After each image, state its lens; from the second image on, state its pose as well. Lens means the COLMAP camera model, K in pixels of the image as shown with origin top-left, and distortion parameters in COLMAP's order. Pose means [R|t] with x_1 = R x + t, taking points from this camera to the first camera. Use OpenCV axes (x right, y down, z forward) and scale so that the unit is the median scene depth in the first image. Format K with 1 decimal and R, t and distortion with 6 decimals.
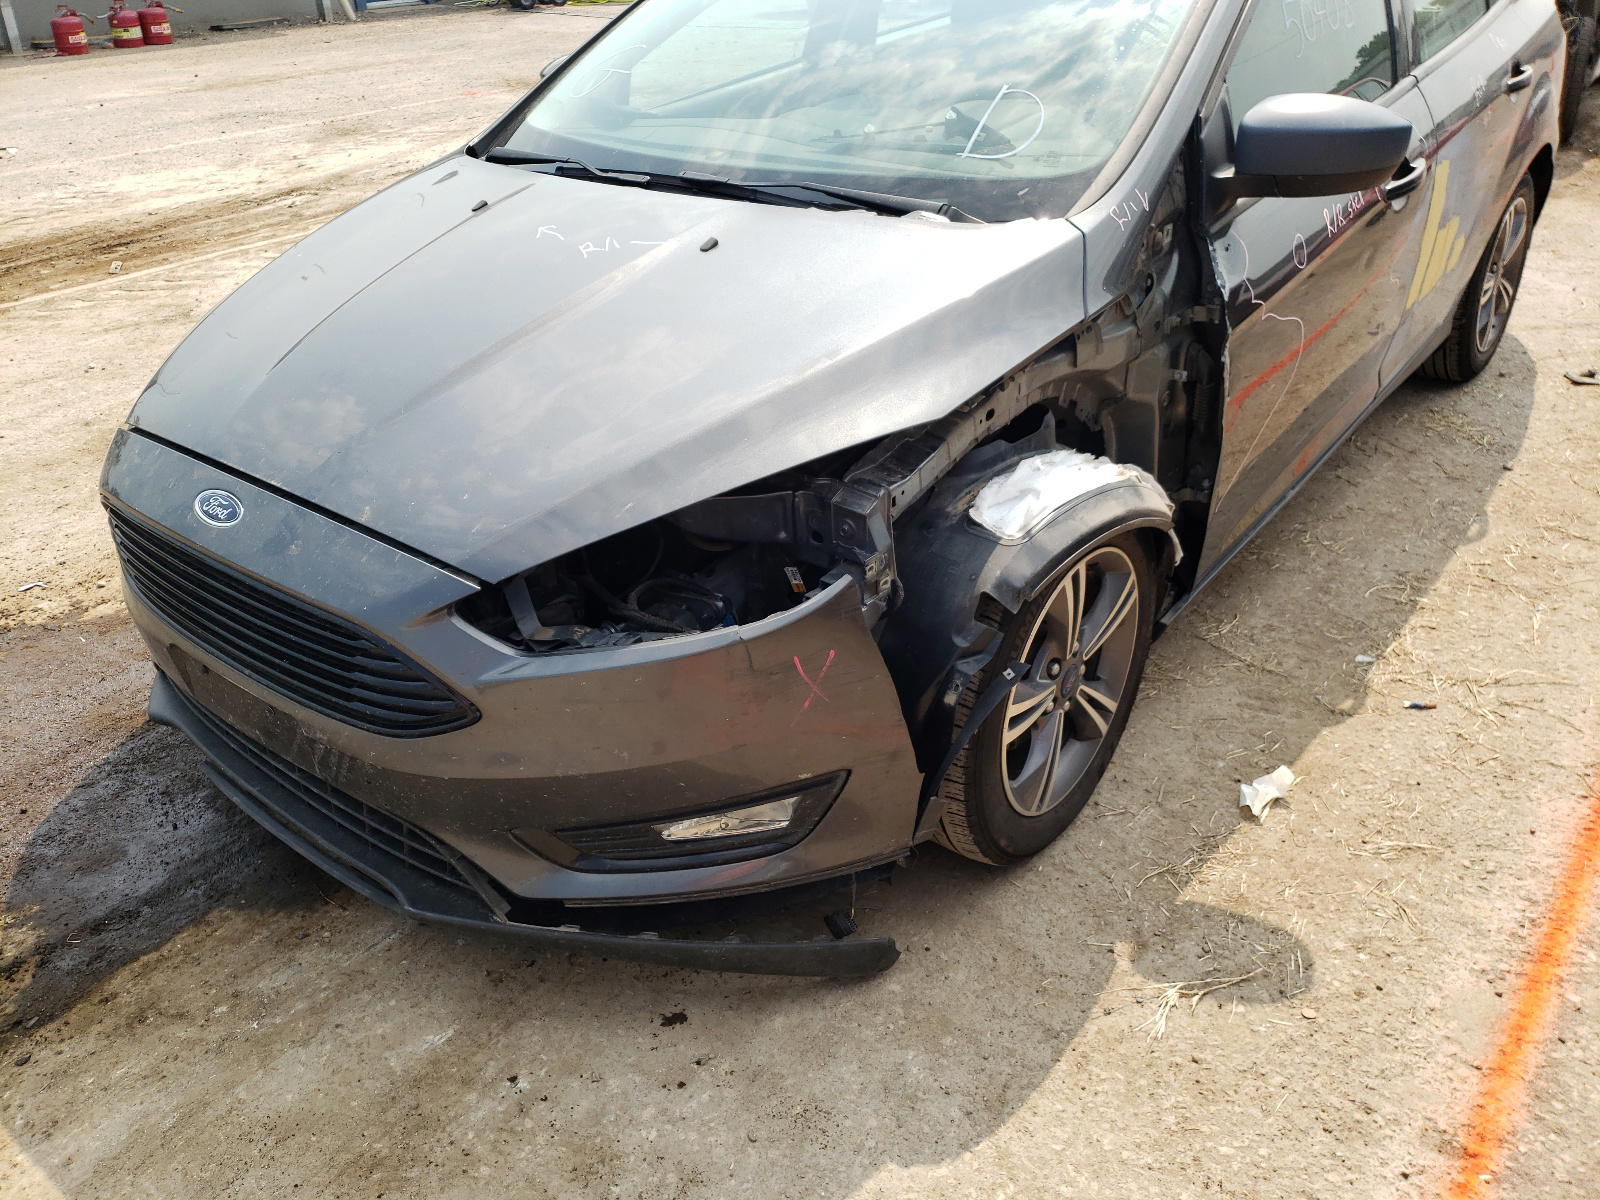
lens RADIAL K [[1194.6, 0, 775.6], [0, 1194.6, 600.4], [0, 0, 1]] dist [0.002438, 0.029208]
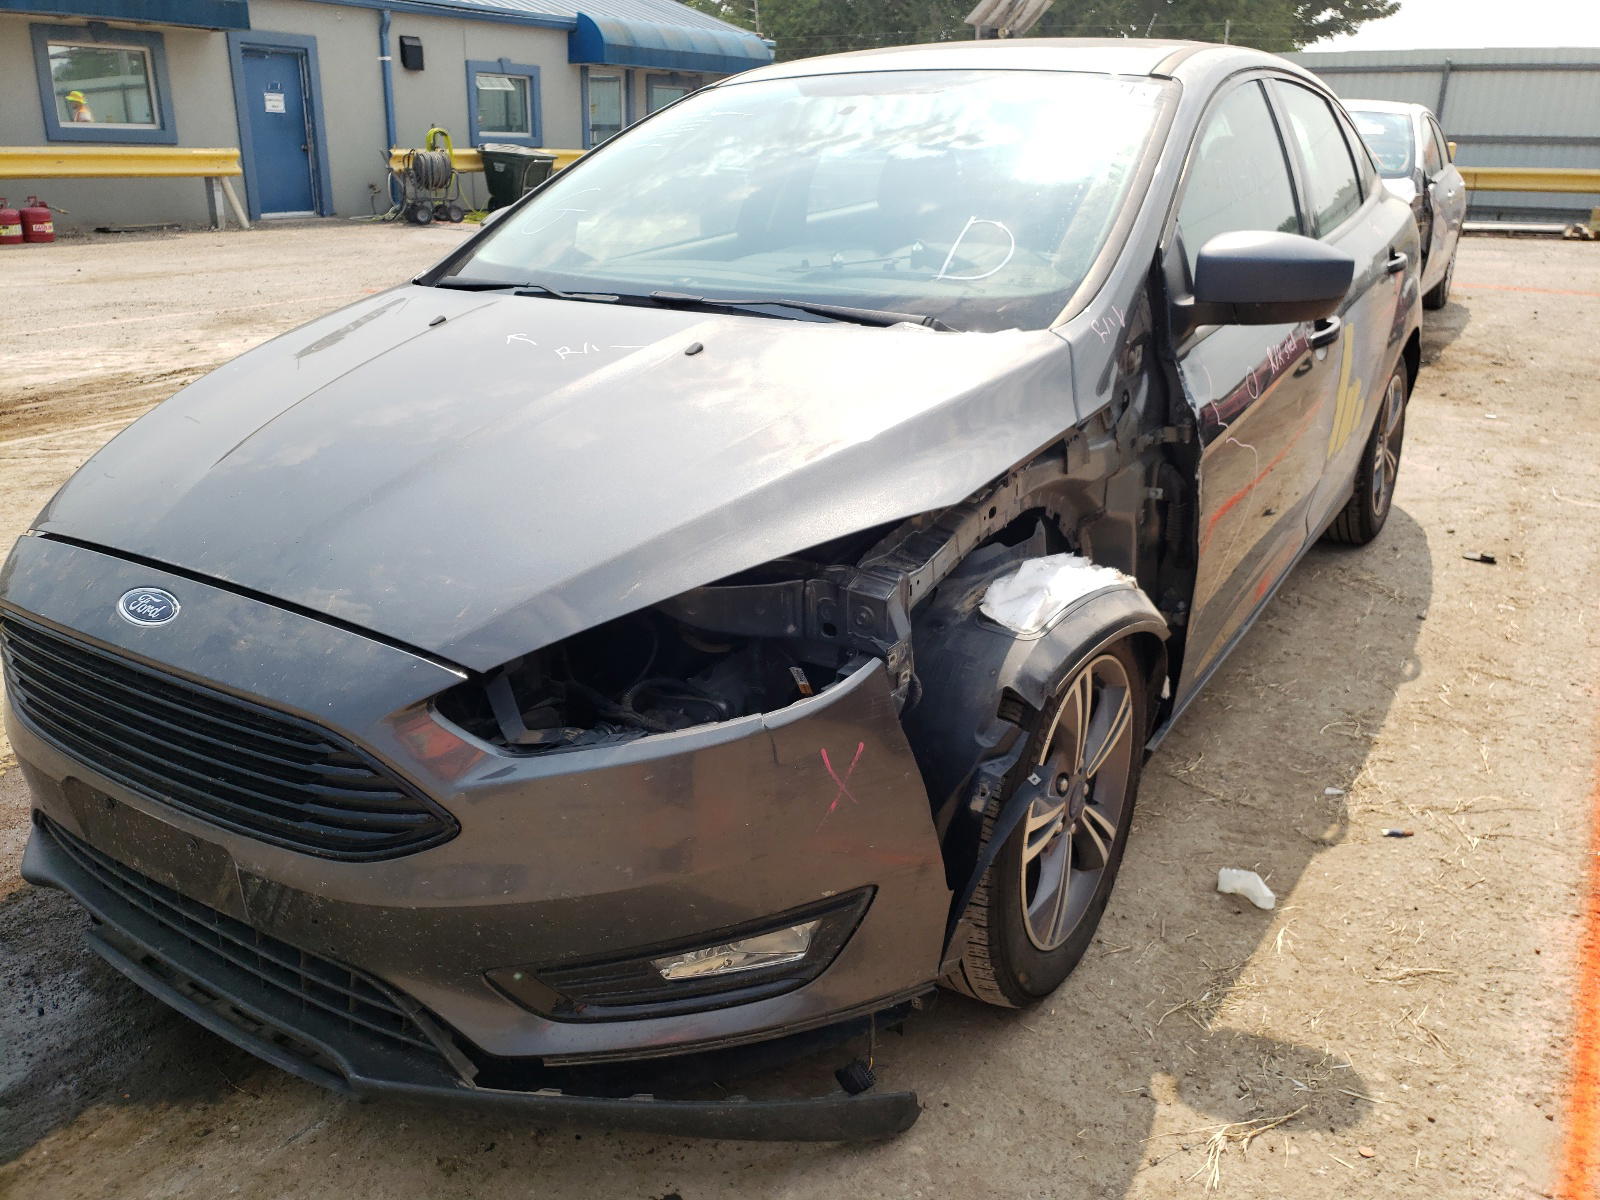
lens RADIAL K [[1203.7, 0, 800.0], [0, 1203.7, 600.0], [0, 0, 1]] dist [-0.006233, 0.035666]
pose [[0.992878, -0.003388, 0.119089, -0.082073], [0.024052, 0.984714, -0.172512, 0.070312], [-0.116684, 0.174148, 0.977782, 0.067361]]
